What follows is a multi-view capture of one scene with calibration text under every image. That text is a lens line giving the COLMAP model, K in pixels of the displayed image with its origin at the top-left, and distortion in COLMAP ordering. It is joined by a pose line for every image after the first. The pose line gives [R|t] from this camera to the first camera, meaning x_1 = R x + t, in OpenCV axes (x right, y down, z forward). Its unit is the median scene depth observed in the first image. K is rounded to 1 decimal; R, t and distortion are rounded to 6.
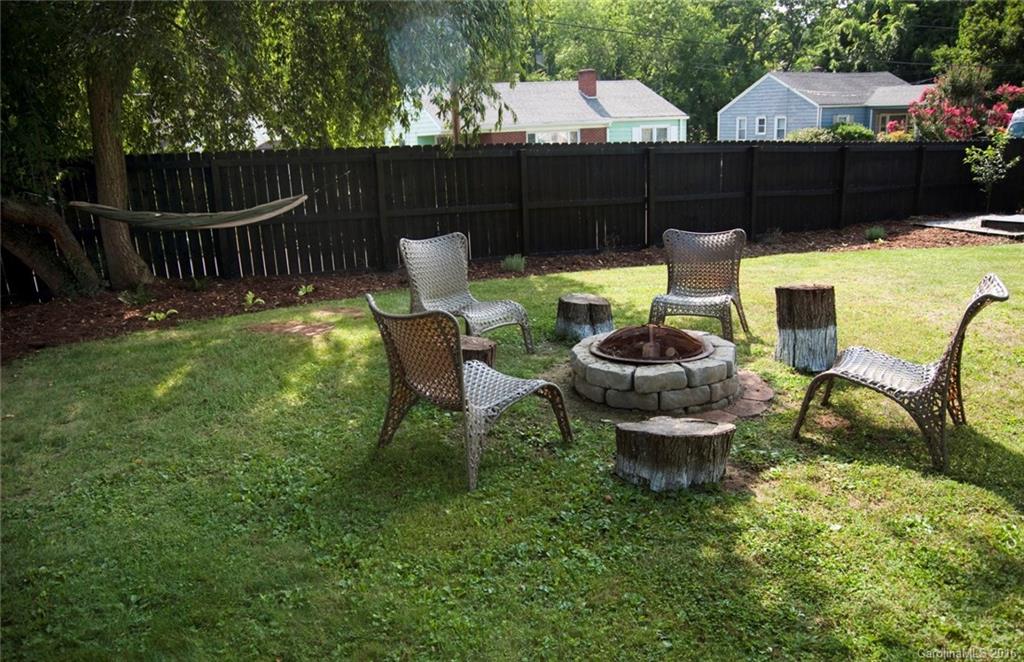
lens RADIAL K [[732.9, 0, 547.0], [0, 732.9, 364.7], [0, 0, 1]] dist [-0.126487, 0.117734]
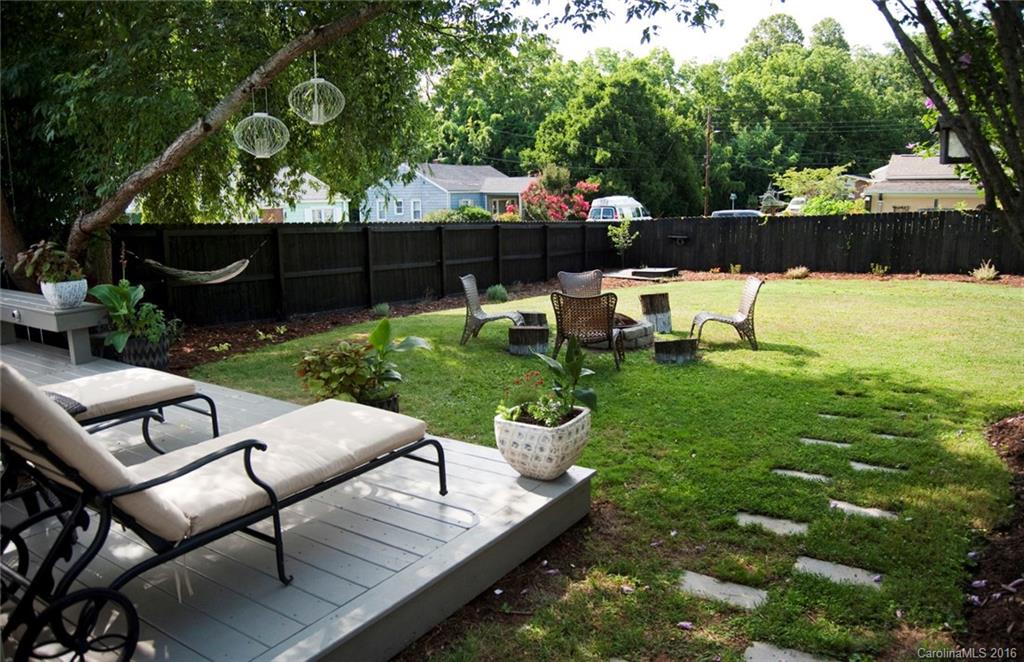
lens RADIAL K [[732.9, 0, 547.0], [0, 732.9, 364.7], [0, 0, 1]] dist [-0.126487, 0.117734]
pose [[0.841051, -0.085969, 0.534081, -0.159588], [0.141181, 0.987958, -0.063298, 0.028069], [-0.522208, 0.128639, 0.843060, -0.086825]]
